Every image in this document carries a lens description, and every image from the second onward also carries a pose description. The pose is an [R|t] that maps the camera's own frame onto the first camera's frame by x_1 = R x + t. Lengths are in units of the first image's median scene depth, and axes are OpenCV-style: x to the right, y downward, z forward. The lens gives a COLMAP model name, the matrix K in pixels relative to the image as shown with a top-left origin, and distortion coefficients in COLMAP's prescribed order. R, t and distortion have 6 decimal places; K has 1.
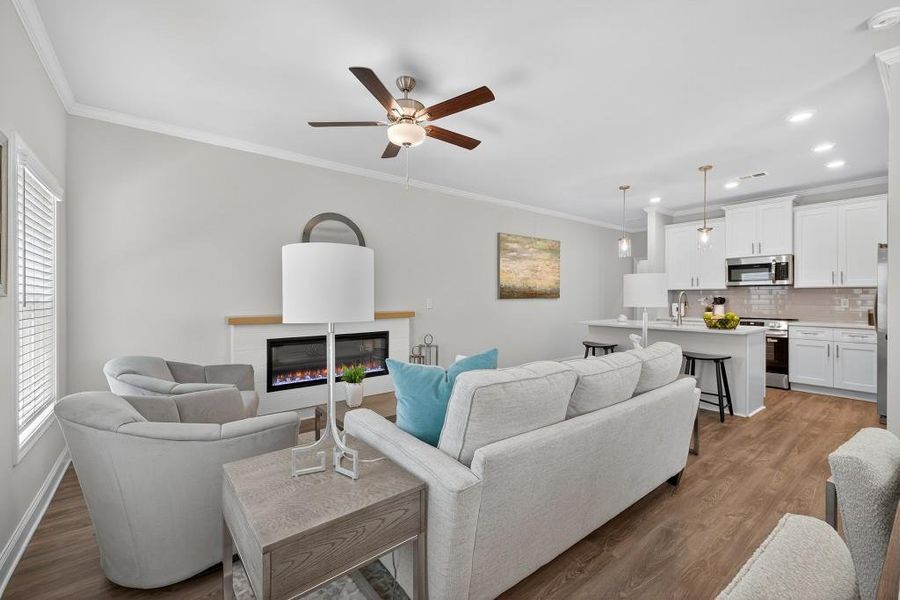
lens RADIAL K [[373.6, 0, 445.2], [0, 373.6, 300.3], [0, 0, 1]] dist [0.001831, 0.000095]
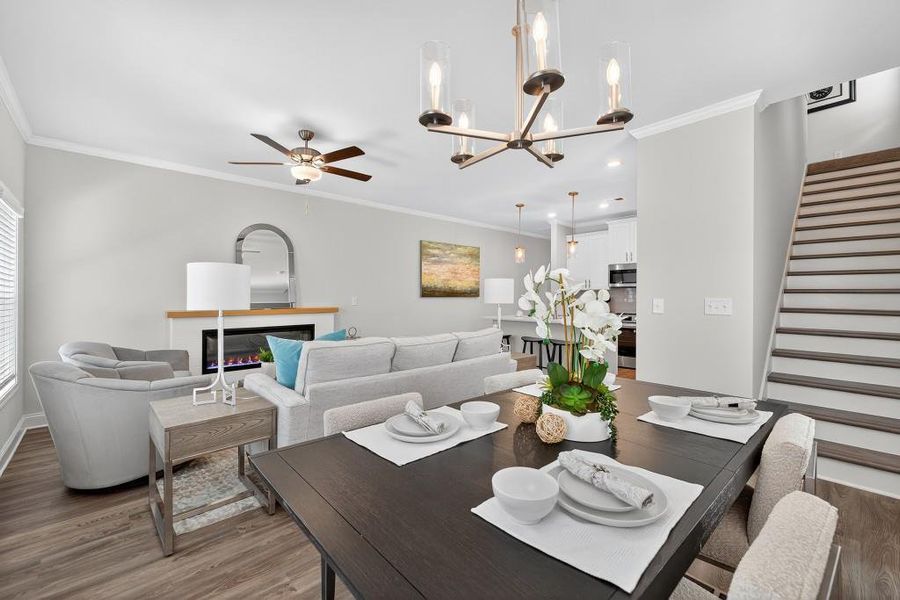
lens RADIAL K [[376.1, 0, 448.2], [0, 376.1, 298.0], [0, 0, 1]] dist [0.002883, 0.000029]
pose [[0.996445, 0.002698, 0.084199, 0.152349], [-0.002417, 0.999991, -0.003442, 0.002435], [-0.084207, 0.003226, 0.996443, -0.199307]]
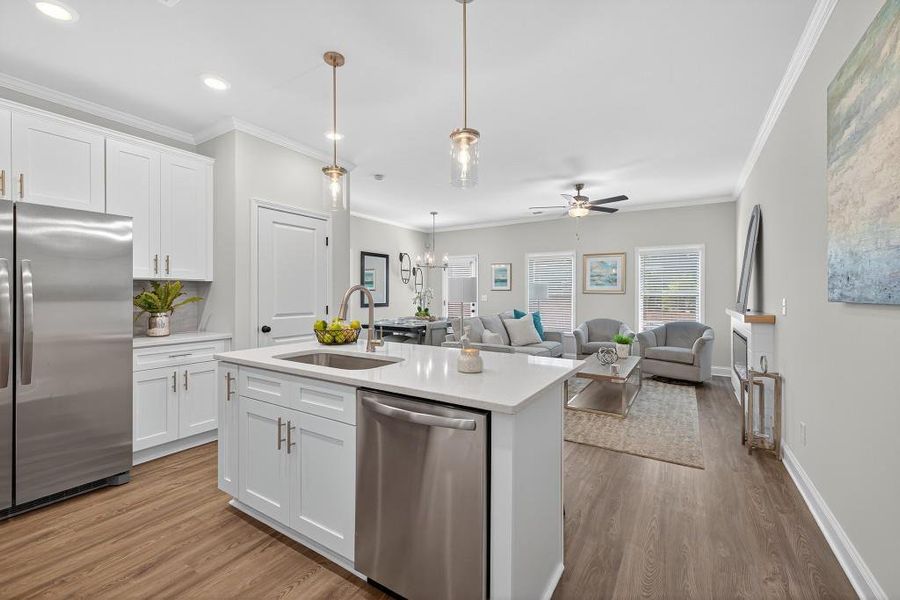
lens RADIAL K [[368.2, 0, 462.7], [0, 368.2, 293.9], [0, 0, 1]] dist [-0.000045, -0.000211]
pose [[-0.932543, 0.000855, -0.361058, 0.621829], [-0.002527, 0.999957, 0.008896, -0.013244], [0.361050, 0.009208, -0.932501, 1.387840]]
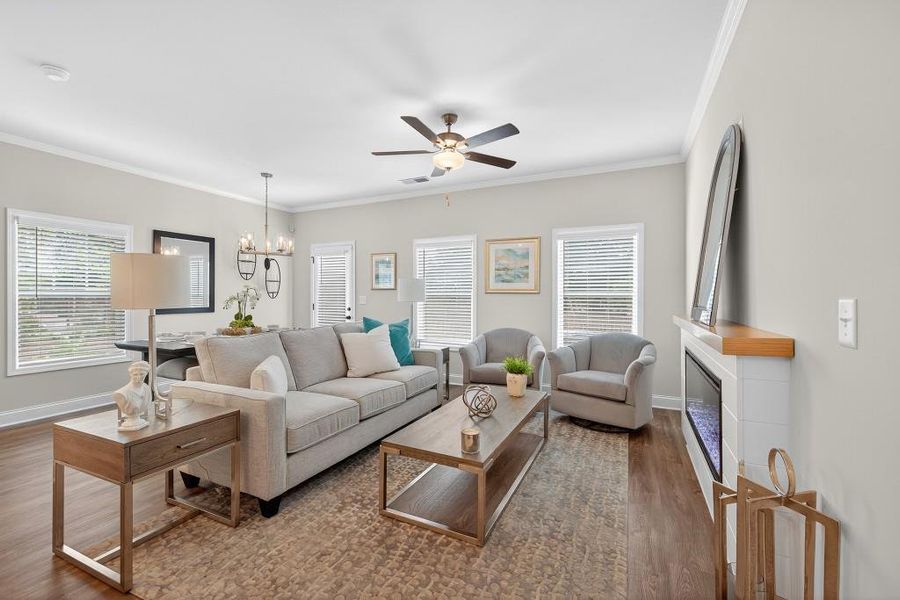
lens RADIAL K [[403.8, 0, 431.7], [0, 403.8, 296.8], [0, 0, 1]] dist [0.001348, 0.000078]
pose [[-0.895165, 0.002553, -0.445728, 0.310194], [-0.002686, 0.999935, 0.011122, -0.006003], [0.445727, 0.011153, -0.895099, 1.173250]]
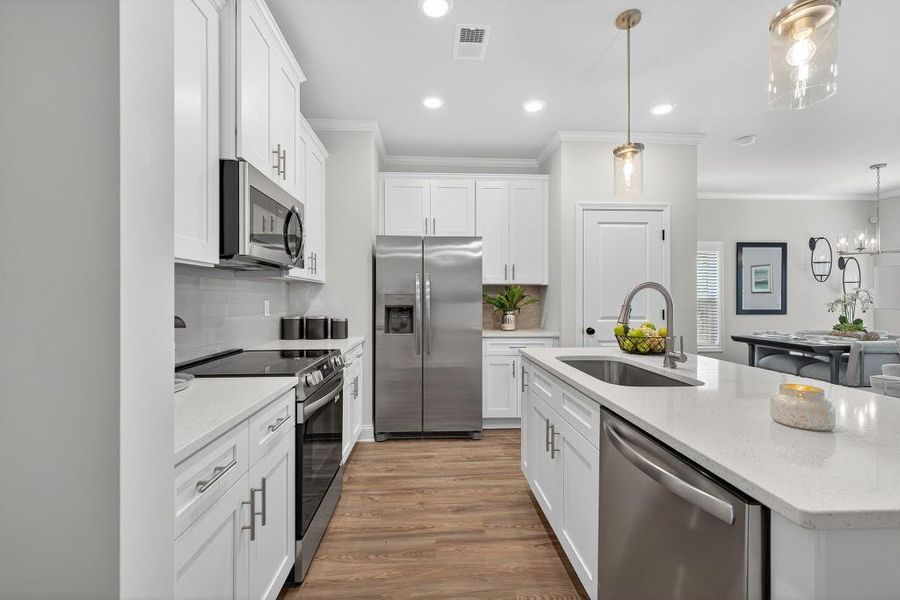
lens RADIAL K [[376.1, 0, 448.2], [0, 376.1, 298.0], [0, 0, 1]] dist [0.002883, 0.000029]
pose [[-0.824144, 0.002462, 0.566375, 0.551019], [0.006690, 0.999963, 0.005388, -0.008711], [-0.566341, 0.008230, -0.824130, 1.349649]]
